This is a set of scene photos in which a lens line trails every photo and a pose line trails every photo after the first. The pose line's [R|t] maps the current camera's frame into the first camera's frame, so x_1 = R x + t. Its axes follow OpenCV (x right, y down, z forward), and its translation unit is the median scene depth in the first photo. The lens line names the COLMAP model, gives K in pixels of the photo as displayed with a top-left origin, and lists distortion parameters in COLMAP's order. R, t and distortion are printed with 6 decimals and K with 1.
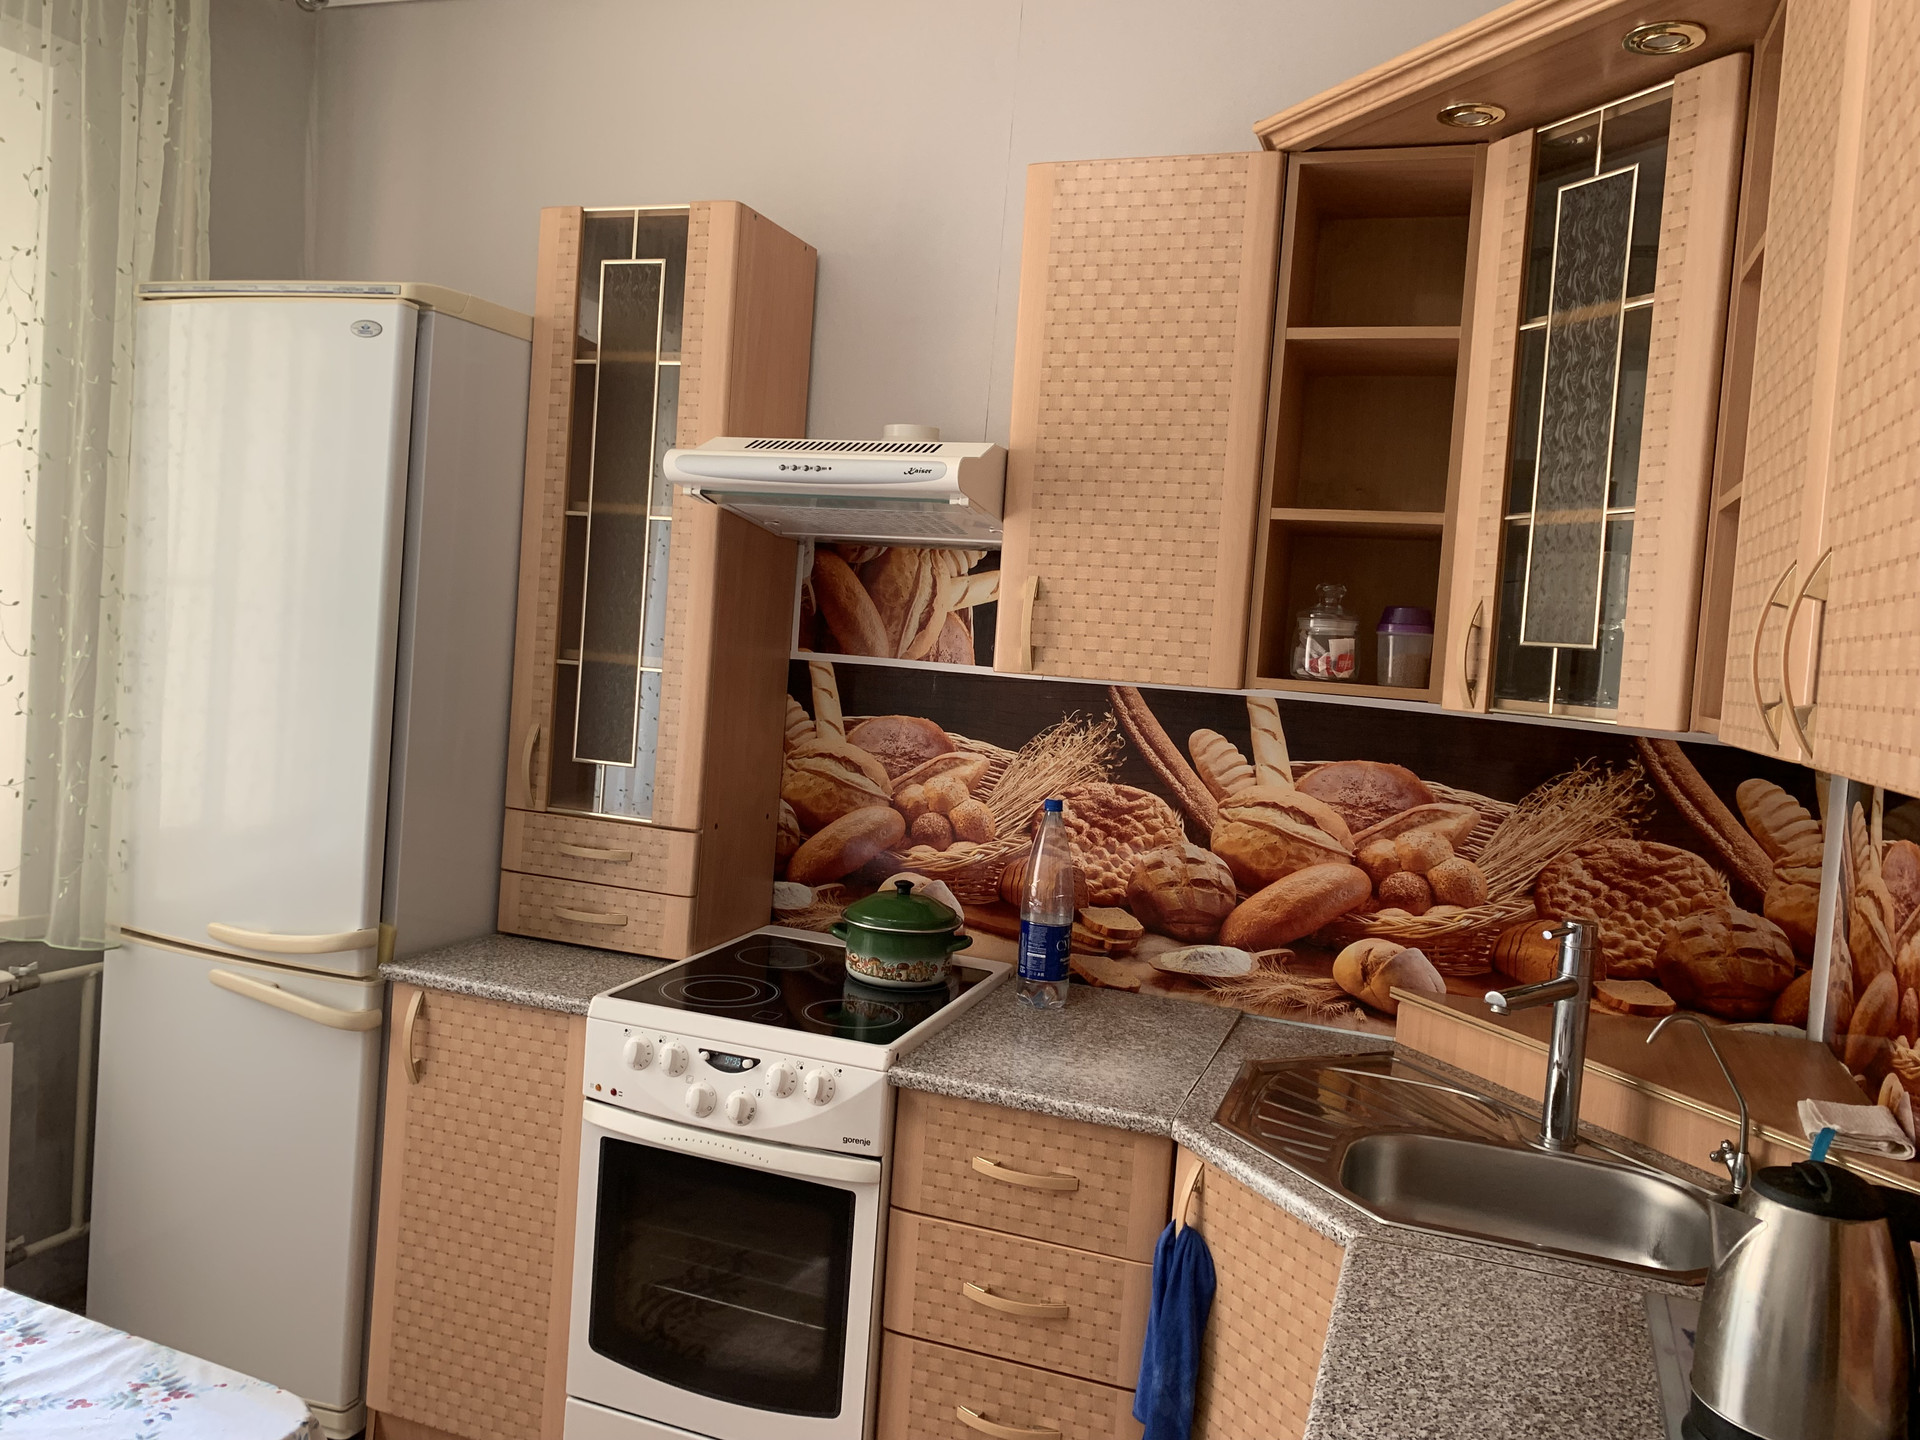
lens RADIAL K [[1471.8, 0, 958.1], [0, 1471.8, 714.9], [0, 0, 1]] dist [0.014618, -0.019148]
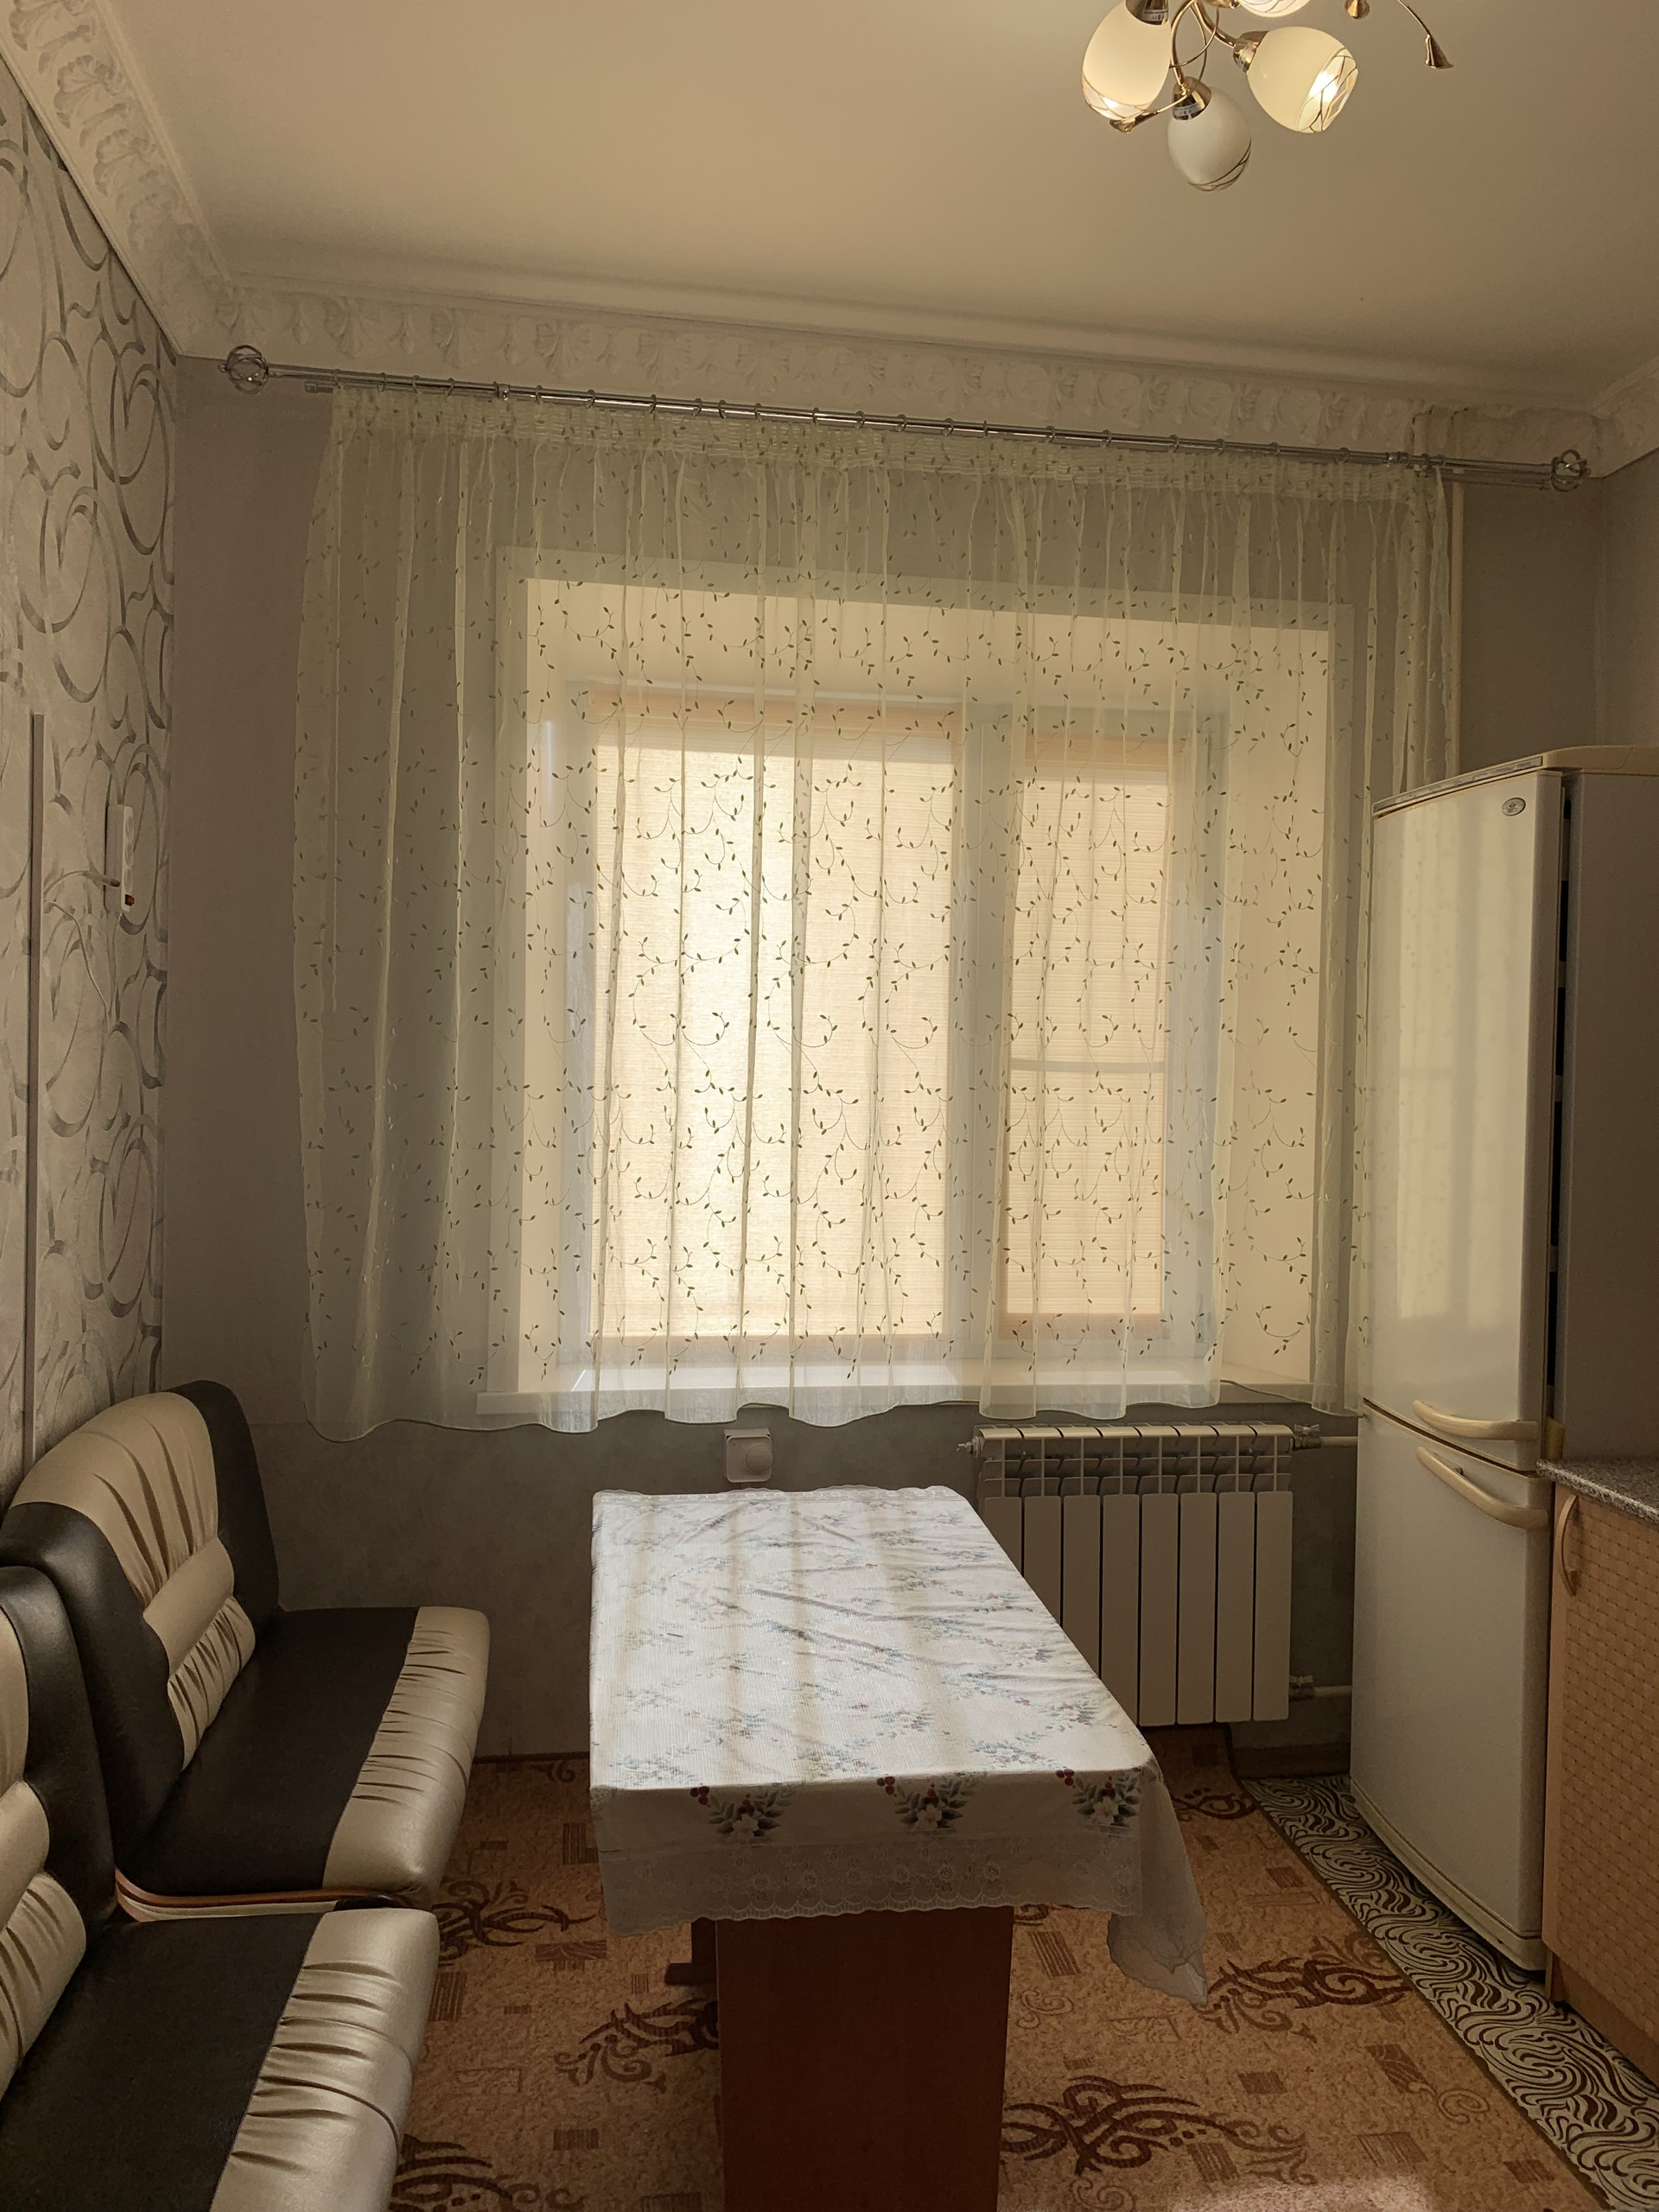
lens RADIAL K [[1695.6, 0, 826.5], [0, 1695.6, 1103.9], [0, 0, 1]] dist [0.014618, -0.019148]
pose [[0.479902, -0.045284, -0.876153, 0.357937], [-0.031457, 0.997137, -0.068768, 0.029875], [0.876758, 0.060563, 0.477104, 0.060761]]
